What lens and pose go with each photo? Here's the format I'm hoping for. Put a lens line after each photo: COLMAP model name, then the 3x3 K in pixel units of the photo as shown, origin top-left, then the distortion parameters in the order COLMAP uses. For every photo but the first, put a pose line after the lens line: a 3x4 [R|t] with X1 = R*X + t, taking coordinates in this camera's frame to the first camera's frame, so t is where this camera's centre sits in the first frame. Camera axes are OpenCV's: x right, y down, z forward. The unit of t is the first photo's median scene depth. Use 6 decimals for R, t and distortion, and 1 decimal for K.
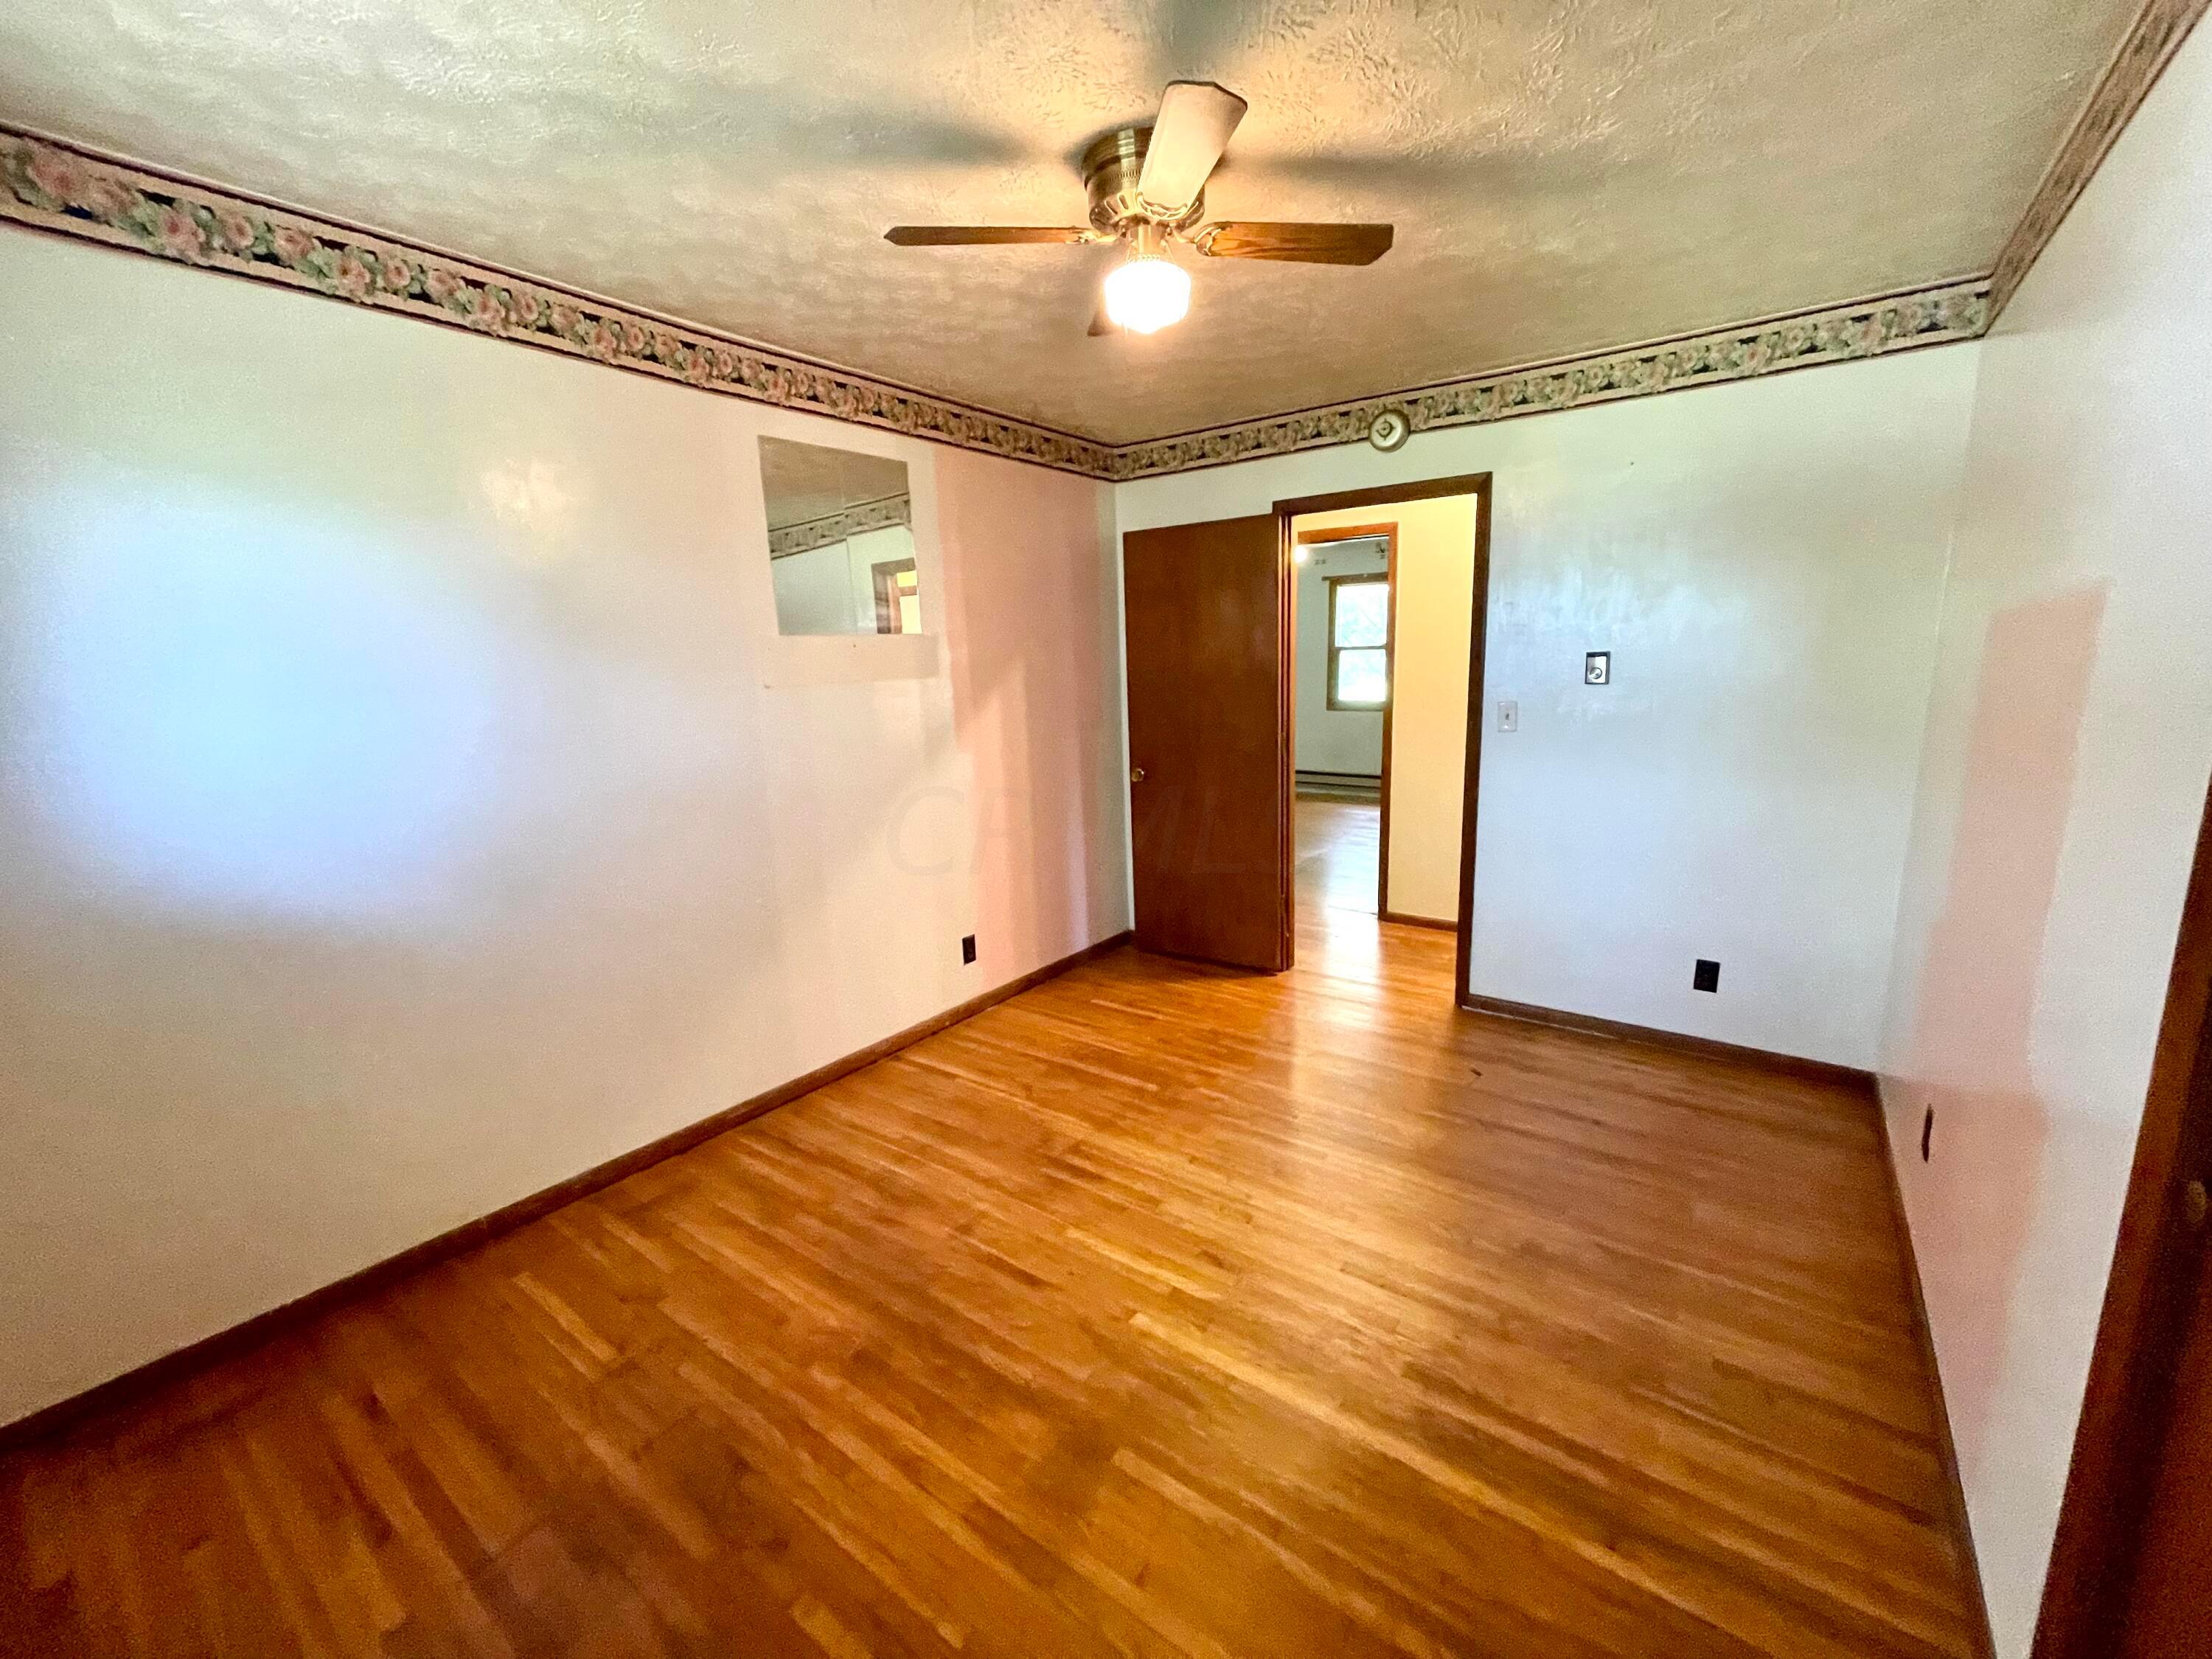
lens RADIAL K [[897.9, 0, 1107.0], [0, 897.9, 833.2], [0, 0, 1]] dist [0.002568, 0.000265]
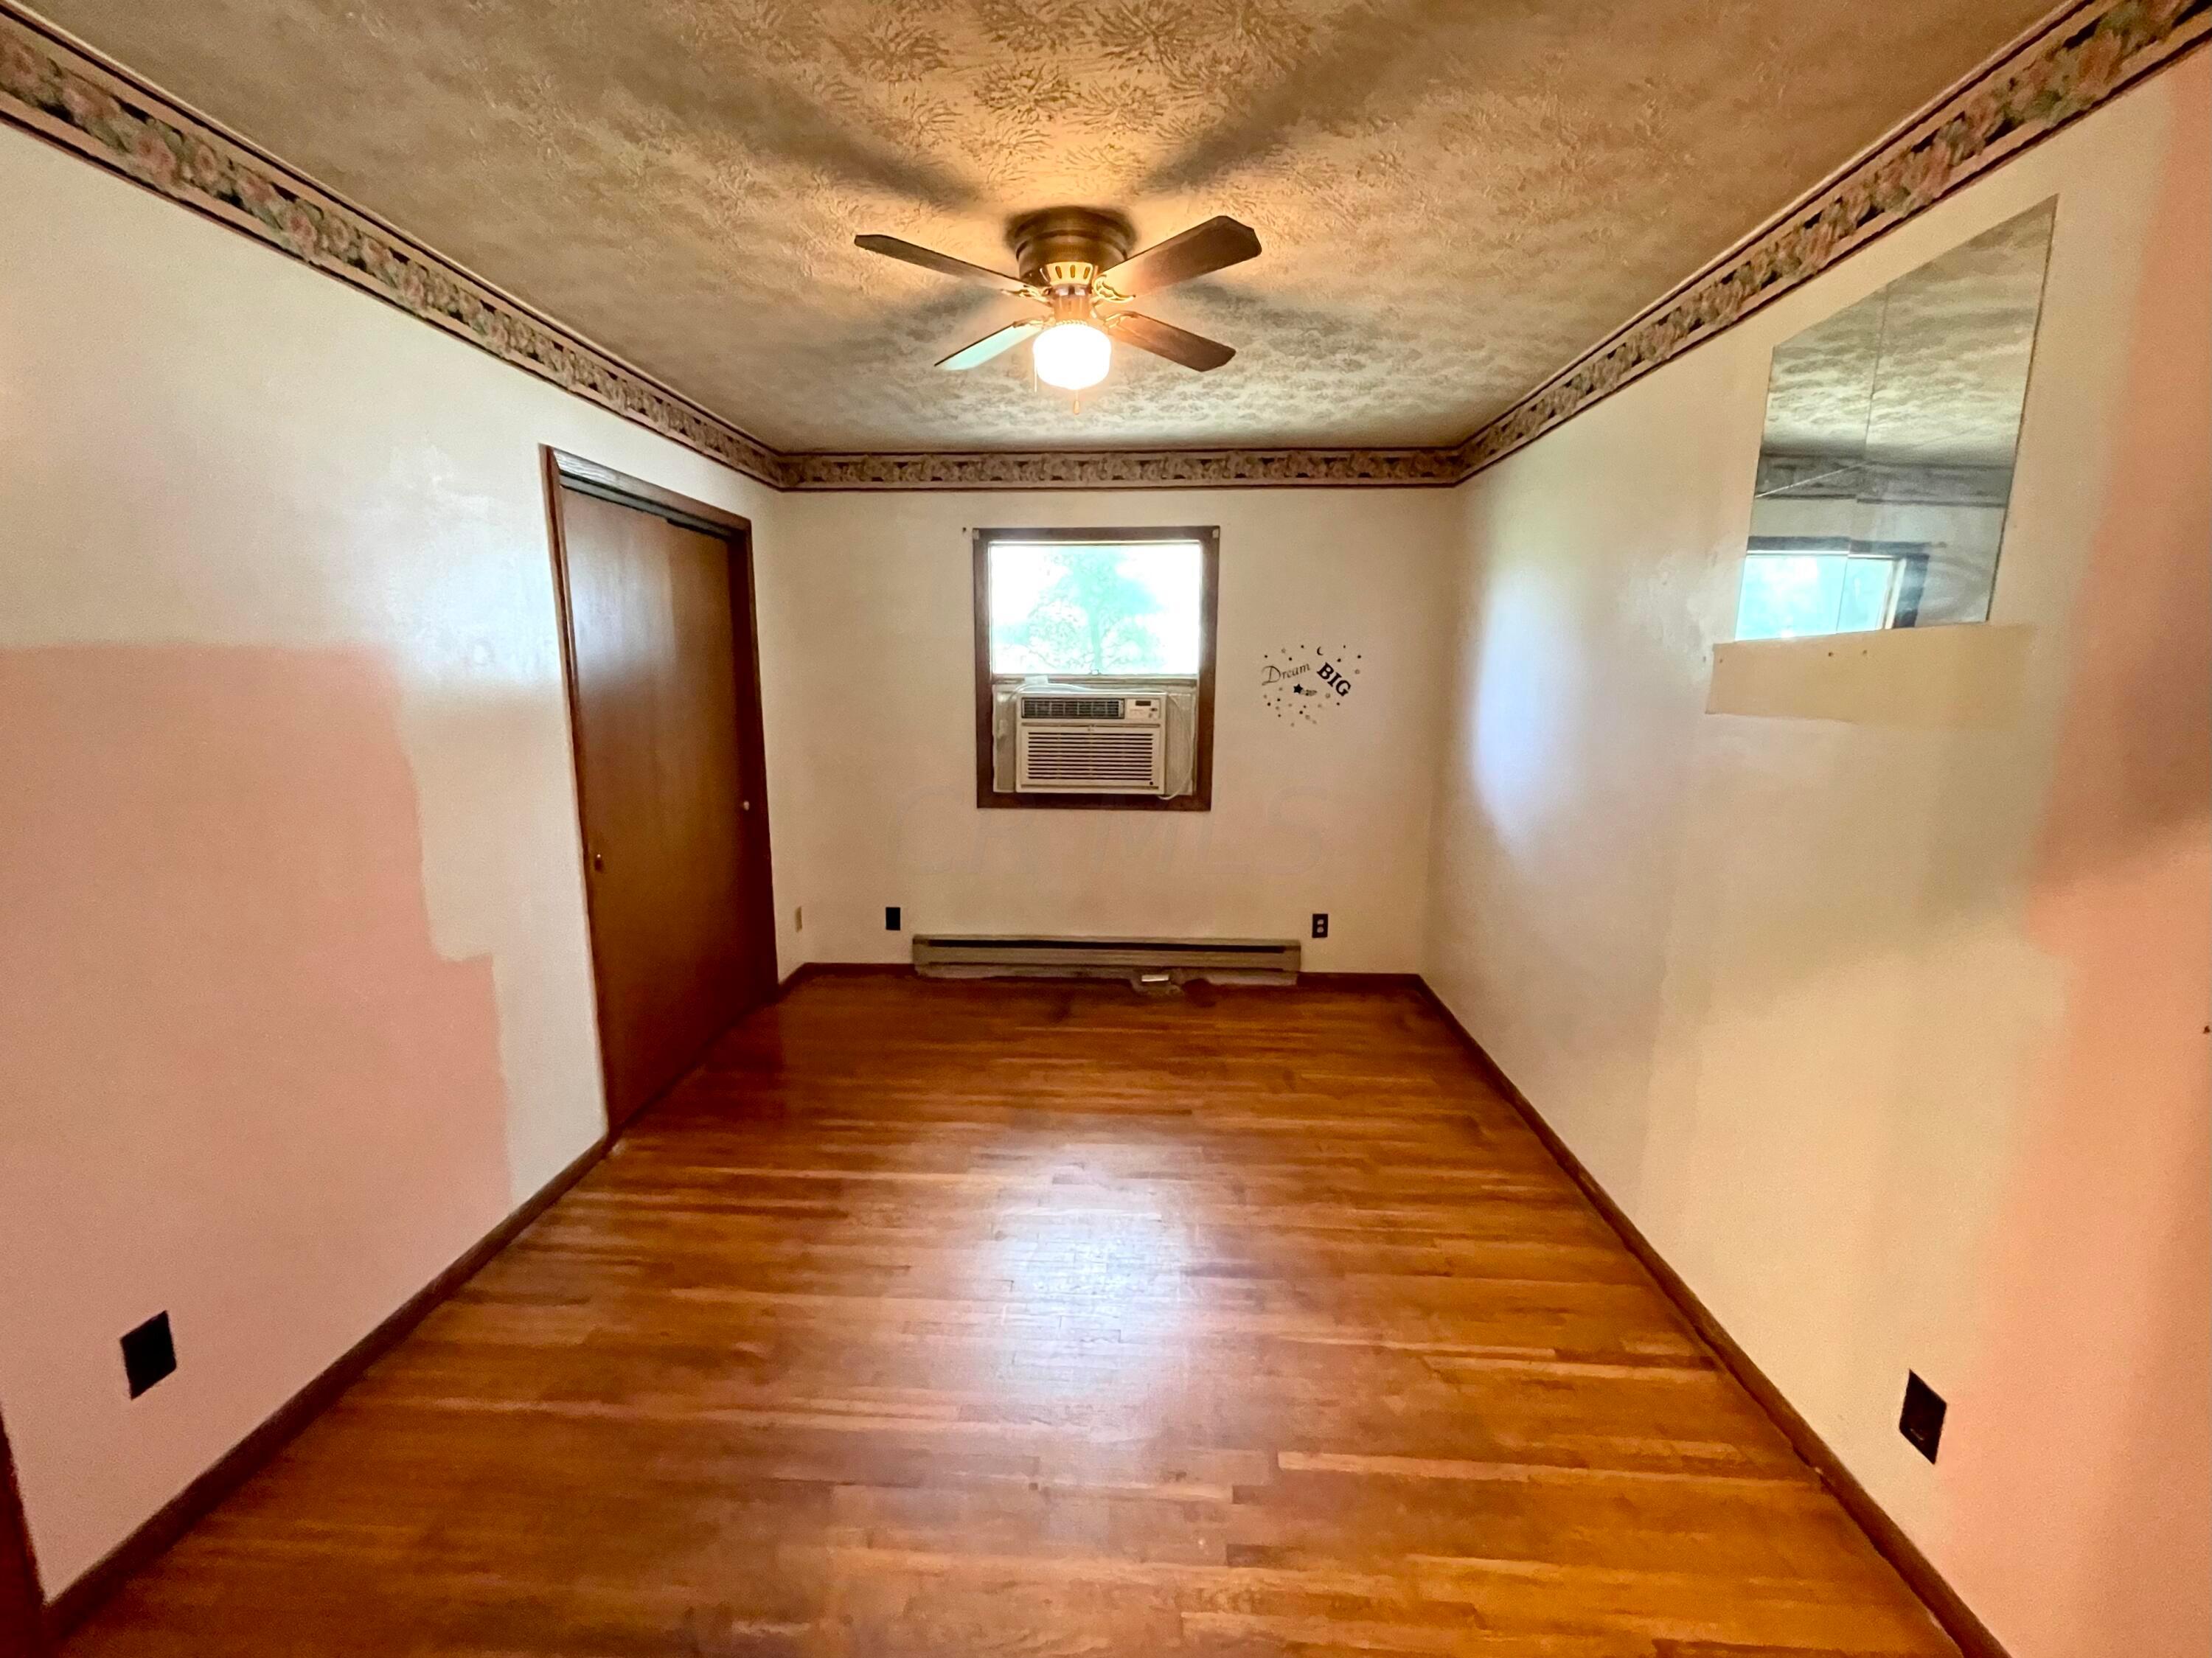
lens RADIAL K [[897.8, 0, 1110.0], [0, 897.8, 837.1], [0, 0, 1]] dist [0.002568, 0.000265]
pose [[-0.837944, 0.111007, -0.534348, 0.456803], [-0.091981, 0.936365, 0.338764, -0.290362], [0.537950, 0.333015, -0.774410, 1.424699]]
